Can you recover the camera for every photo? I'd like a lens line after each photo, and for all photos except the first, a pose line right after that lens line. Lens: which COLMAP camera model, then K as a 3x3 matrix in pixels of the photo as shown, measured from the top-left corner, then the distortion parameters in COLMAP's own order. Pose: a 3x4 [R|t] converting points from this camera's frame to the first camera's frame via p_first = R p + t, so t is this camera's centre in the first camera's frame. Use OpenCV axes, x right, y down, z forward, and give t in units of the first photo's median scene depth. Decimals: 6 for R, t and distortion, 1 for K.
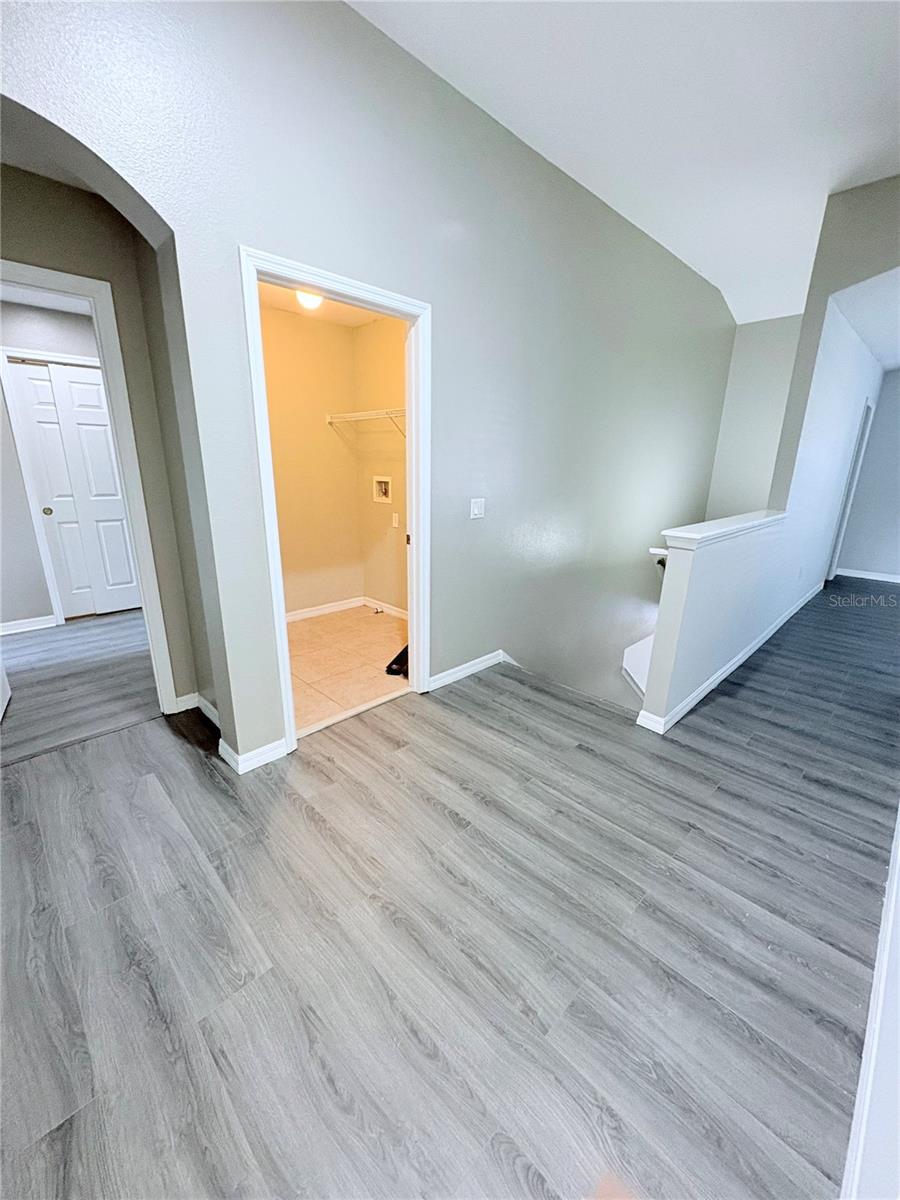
lens RADIAL K [[477.0, 0, 451.9], [0, 477.0, 596.7], [0, 0, 1]] dist [-0.000842, 0.000078]
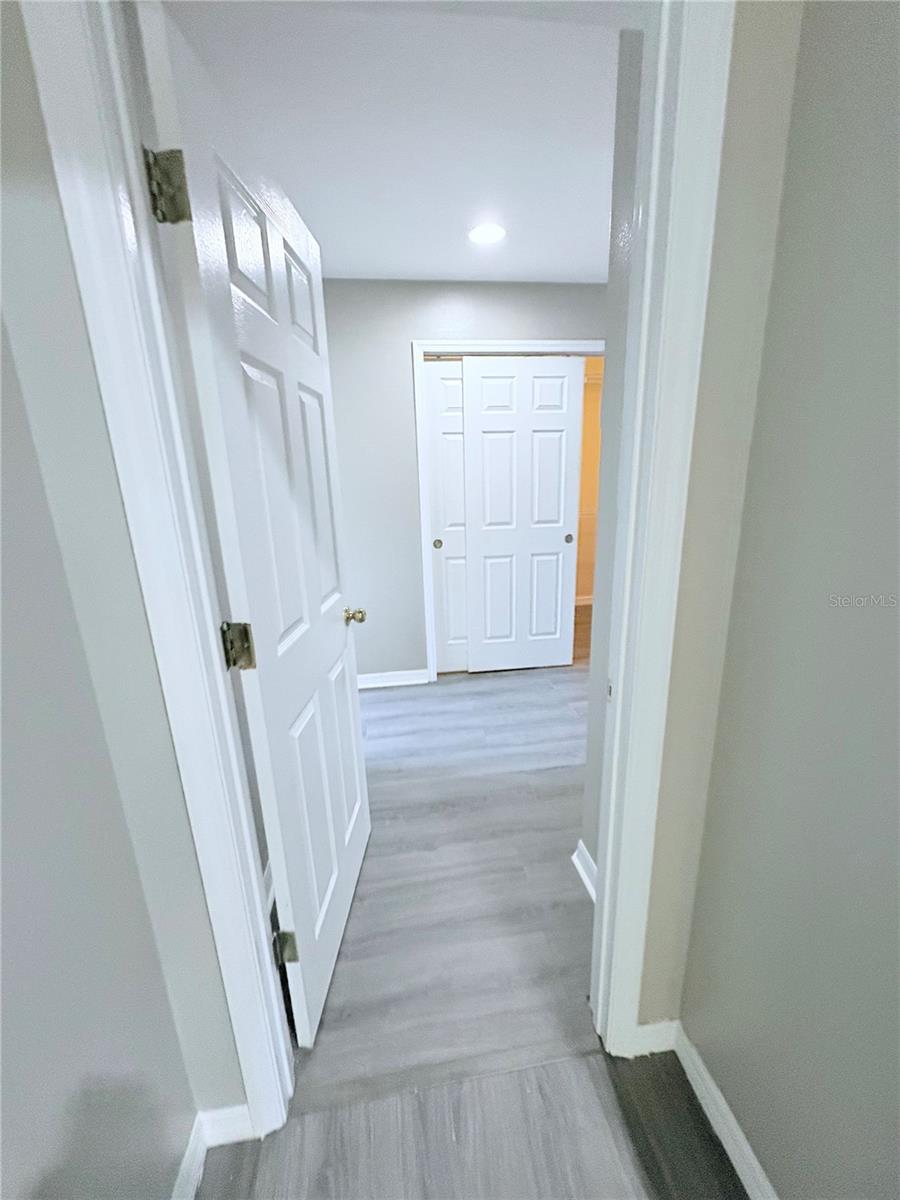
lens RADIAL K [[477.0, 0, 451.4], [0, 477.0, 602.7], [0, 0, 1]] dist [-0.000842, 0.000078]
pose [[0.800809, 0.119248, -0.586929, -0.256992], [-0.125062, 0.991669, 0.030846, -0.080641], [0.585717, 0.048701, 0.809051, 0.273142]]
